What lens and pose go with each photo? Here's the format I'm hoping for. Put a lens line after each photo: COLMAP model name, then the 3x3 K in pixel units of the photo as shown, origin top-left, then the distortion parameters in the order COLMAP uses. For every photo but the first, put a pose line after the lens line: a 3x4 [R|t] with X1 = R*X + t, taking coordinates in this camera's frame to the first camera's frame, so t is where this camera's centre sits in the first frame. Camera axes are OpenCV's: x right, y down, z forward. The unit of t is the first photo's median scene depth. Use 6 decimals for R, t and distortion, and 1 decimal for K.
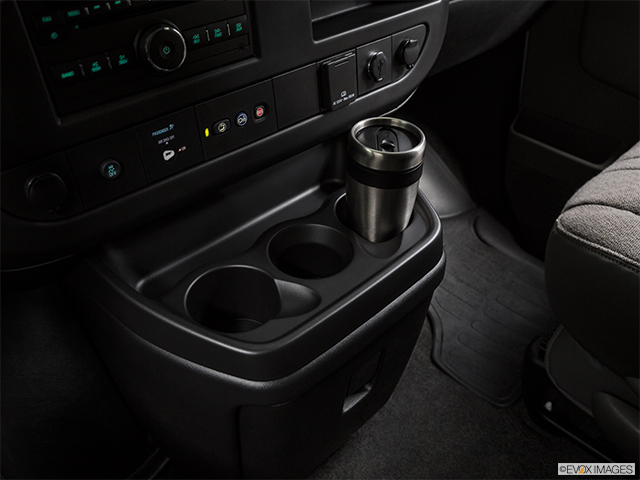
lens RADIAL K [[572.8, 0, 318.7], [0, 572.8, 237.9], [0, 0, 1]] dist [-0.057918, 0.004641]
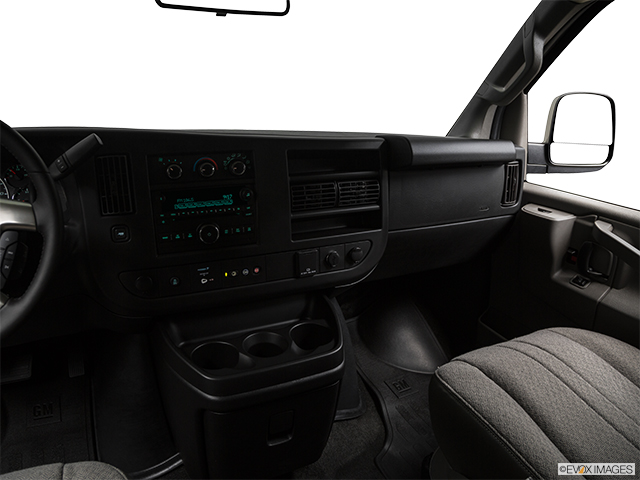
lens RADIAL K [[491.0, 0, 320.1], [0, 491.0, 242.8], [0, 0, 1]] dist [-0.079652, 0.013427]
pose [[0.950275, 0.143307, -0.276479, 0.576054], [-0.222827, 0.933118, -0.282205, 0.126876], [0.217546, 0.329779, 0.918651, -0.572320]]
